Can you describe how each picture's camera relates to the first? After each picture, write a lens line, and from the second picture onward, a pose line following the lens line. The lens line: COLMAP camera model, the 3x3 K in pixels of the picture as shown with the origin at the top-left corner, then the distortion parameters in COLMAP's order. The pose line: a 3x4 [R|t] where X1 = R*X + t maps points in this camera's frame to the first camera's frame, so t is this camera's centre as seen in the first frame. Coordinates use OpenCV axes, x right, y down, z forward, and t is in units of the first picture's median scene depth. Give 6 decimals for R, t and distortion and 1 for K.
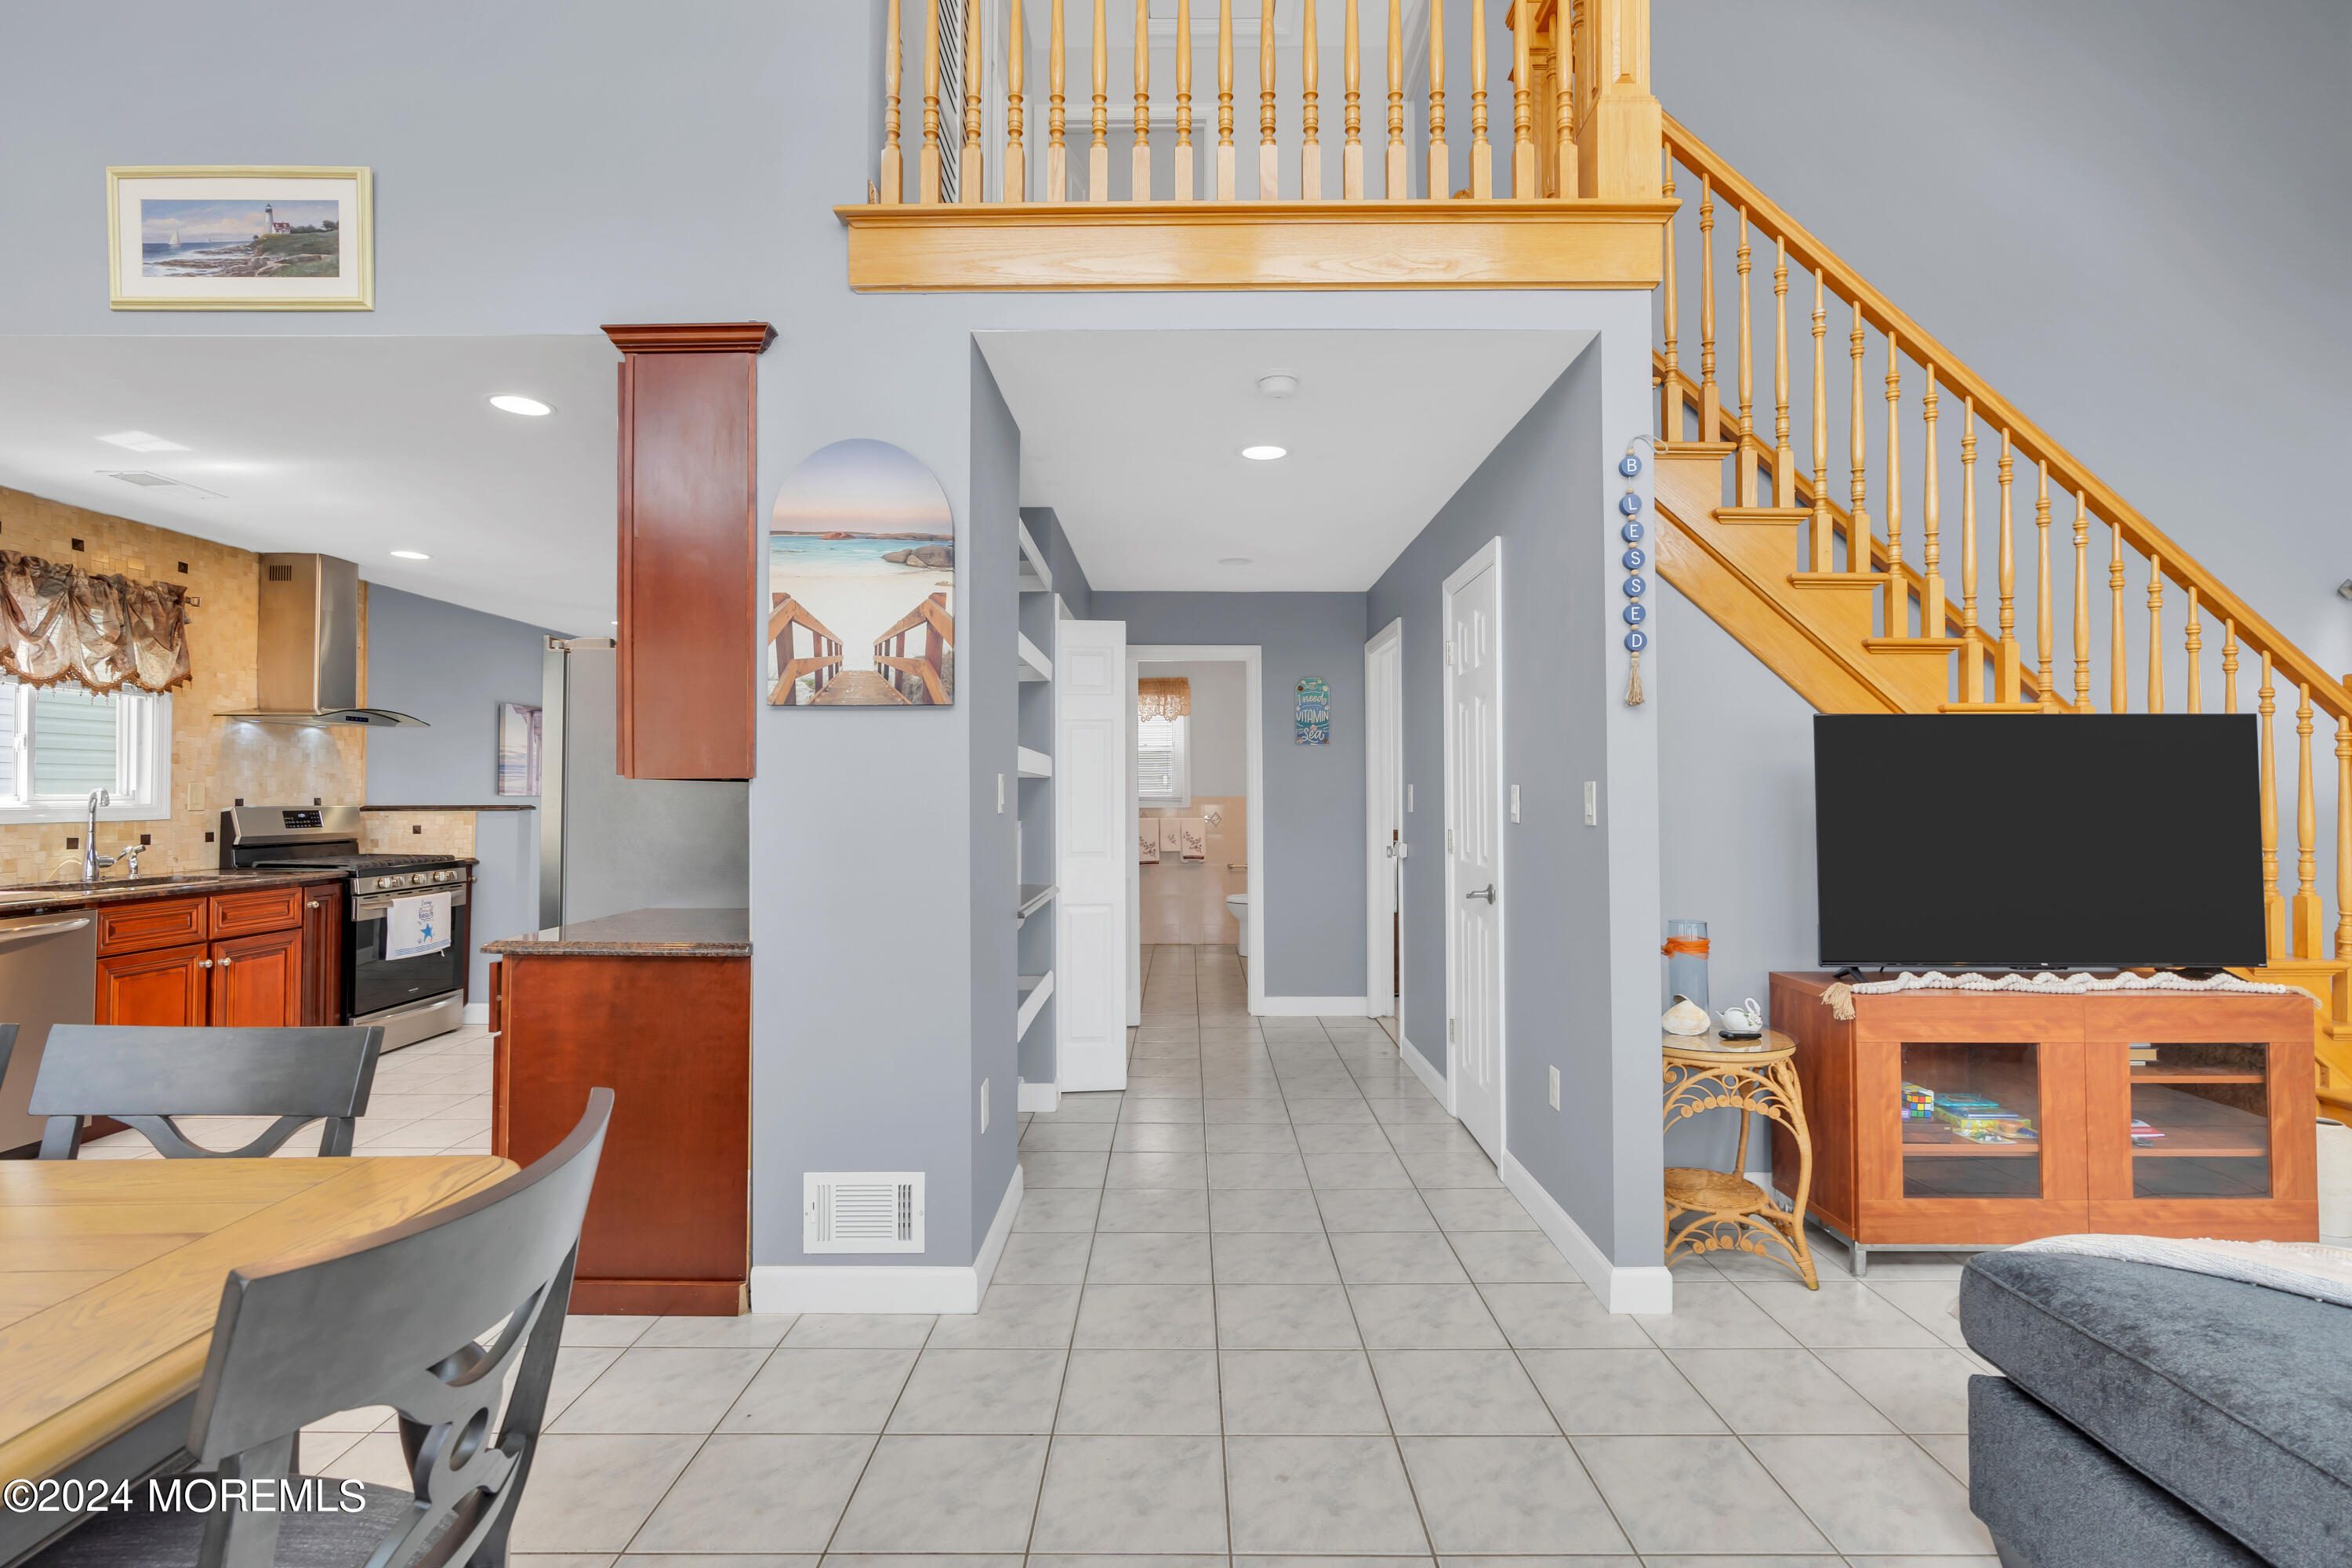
lens RADIAL K [[1061.2, 0, 1184.7], [0, 1061.2, 776.8], [0, 0, 1]] dist [-0.004655, -0.000555]
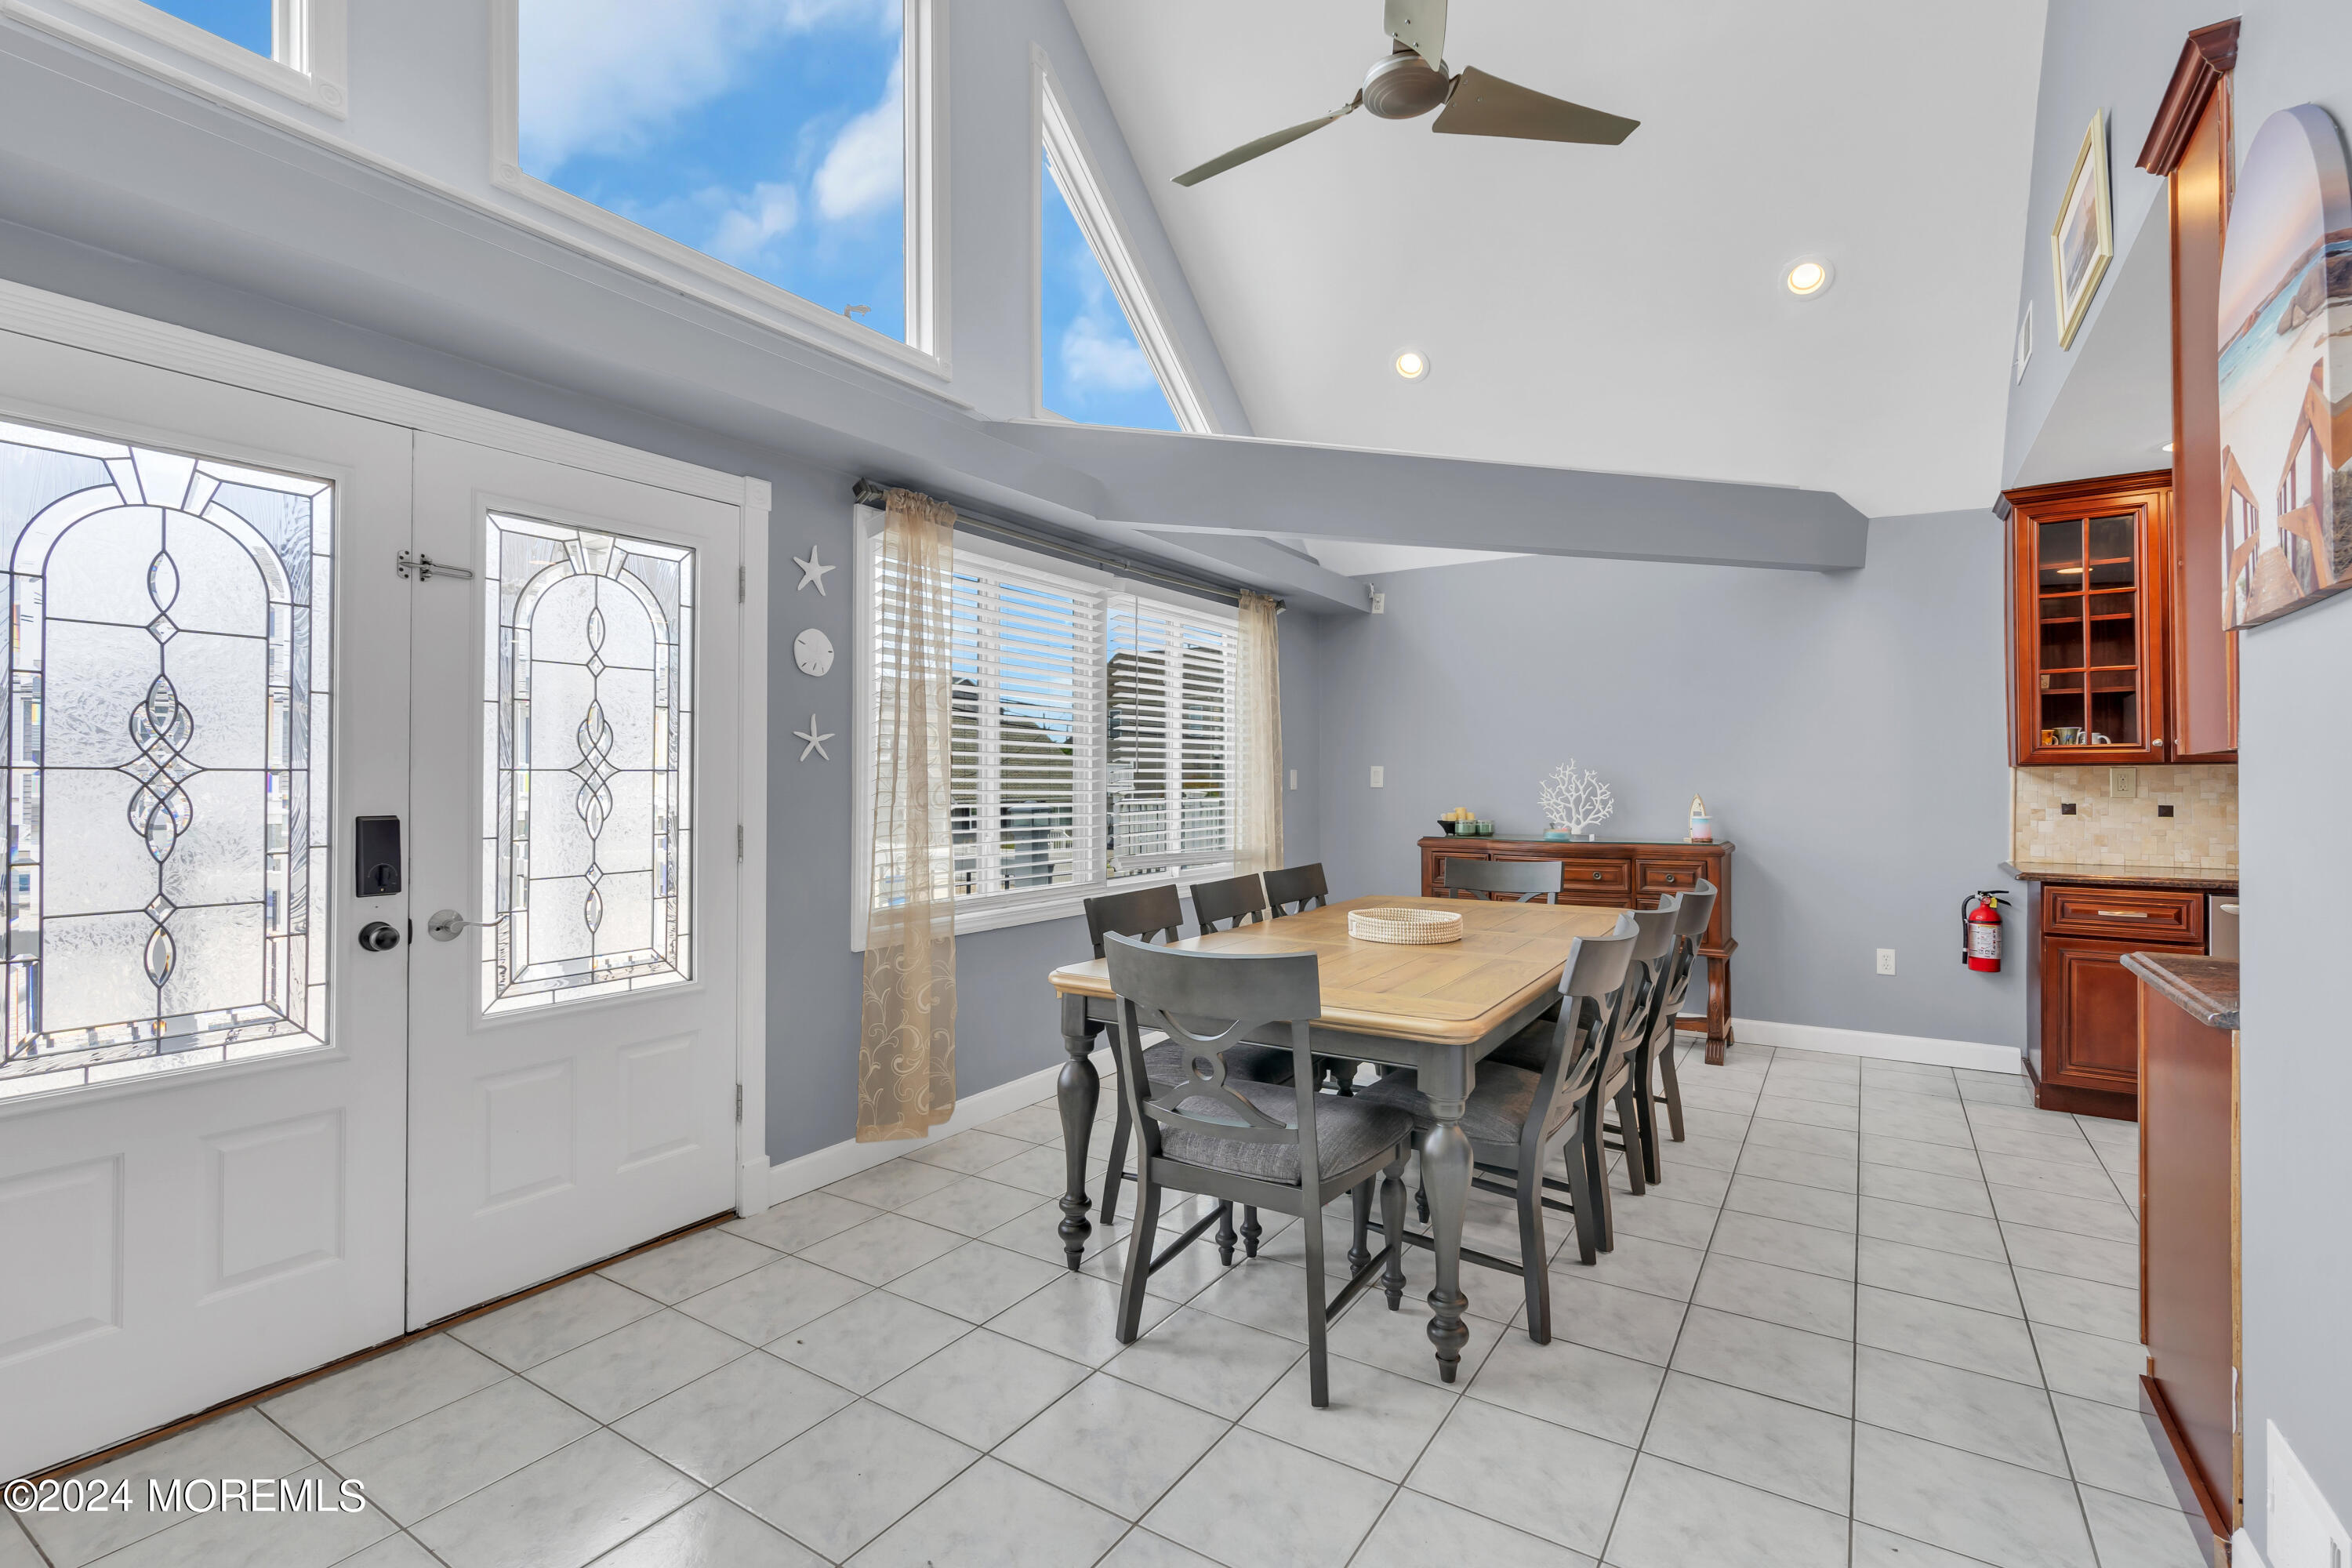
lens RADIAL K [[1061.2, 0, 1184.7], [0, 1061.2, 776.8], [0, 0, 1]] dist [-0.004655, -0.000555]
pose [[-0.540259, -0.004447, -0.841487, 0.428867], [0.015481, 0.999764, -0.015222, 0.015030], [0.841356, -0.021251, -0.540063, 0.780984]]
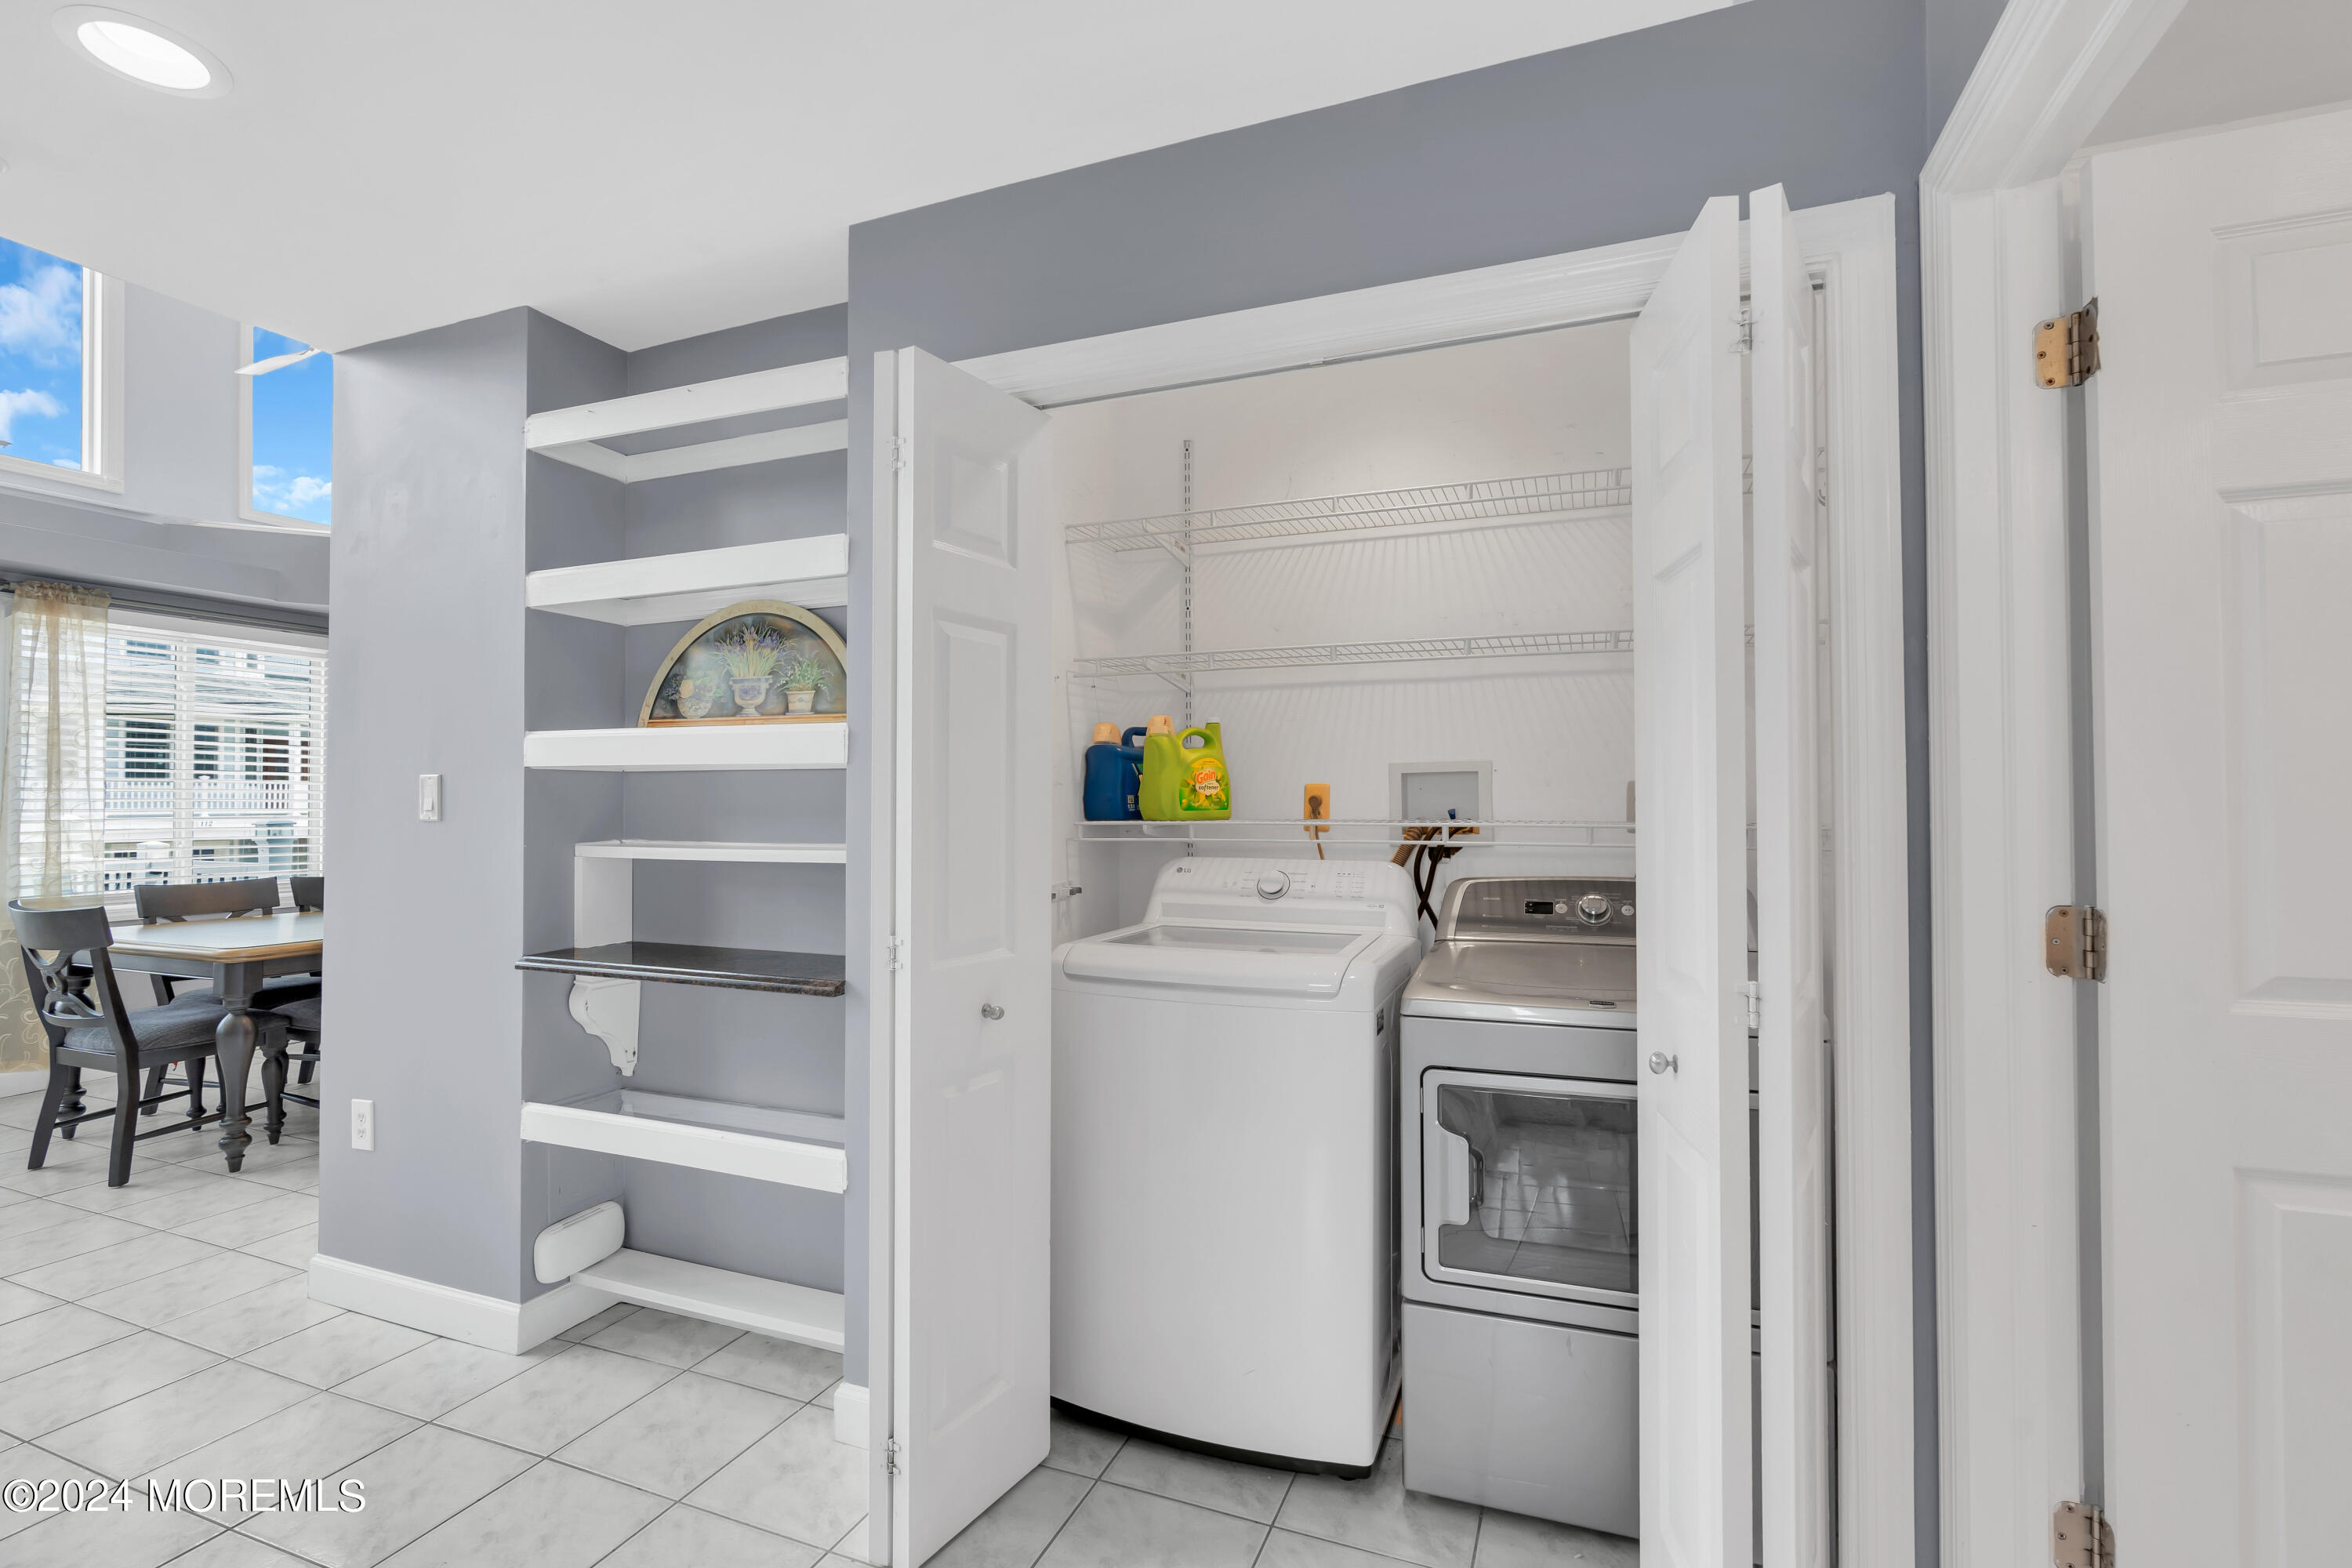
lens RADIAL K [[1074.5, 0, 1166.2], [0, 1074.5, 786.0], [0, 0, 1]] dist [-0.001412, -0.000140]
pose [[-0.372715, -0.011084, -0.927880, 0.455501], [0.021104, 0.999569, -0.020418, 0.039632], [0.927706, -0.027192, -0.372320, 2.069187]]
